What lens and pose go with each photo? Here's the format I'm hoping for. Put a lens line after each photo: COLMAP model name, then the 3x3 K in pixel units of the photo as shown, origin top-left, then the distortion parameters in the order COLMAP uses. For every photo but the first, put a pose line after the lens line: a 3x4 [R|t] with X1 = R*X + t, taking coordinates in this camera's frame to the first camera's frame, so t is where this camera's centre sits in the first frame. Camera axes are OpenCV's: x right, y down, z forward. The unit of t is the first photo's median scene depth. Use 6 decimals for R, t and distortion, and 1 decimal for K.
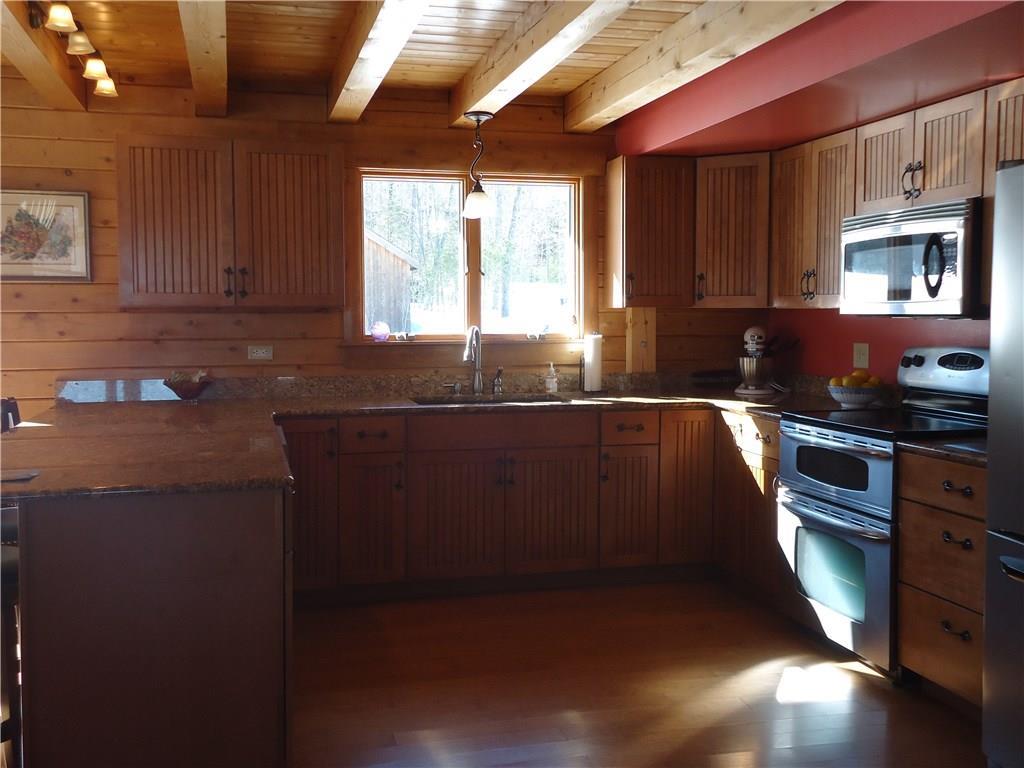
lens RADIAL K [[972.9, 0, 525.5], [0, 972.9, 380.7], [0, 0, 1]] dist [0.035815, 0.005906]
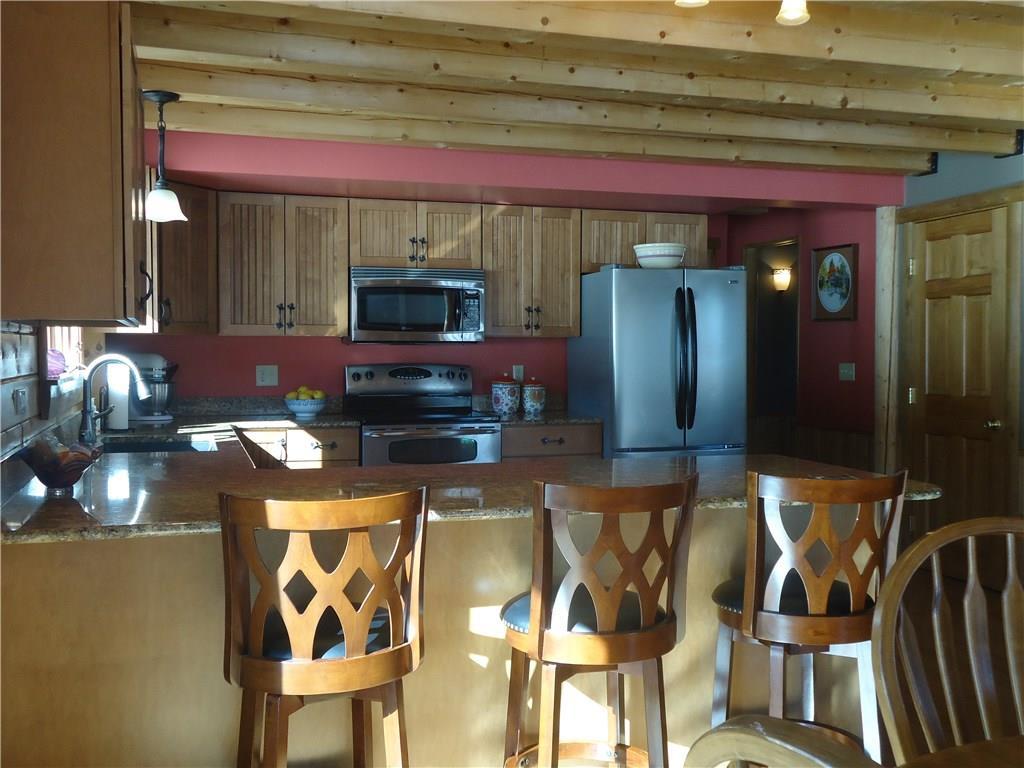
lens RADIAL K [[972.9, 0, 525.5], [0, 972.9, 380.7], [0, 0, 1]] dist [0.035815, 0.005906]
pose [[-0.009217, -0.042863, 0.999038, -0.940095], [0.065034, 0.996940, 0.043373, -0.055102], [-0.997840, 0.065372, -0.006402, 0.761582]]
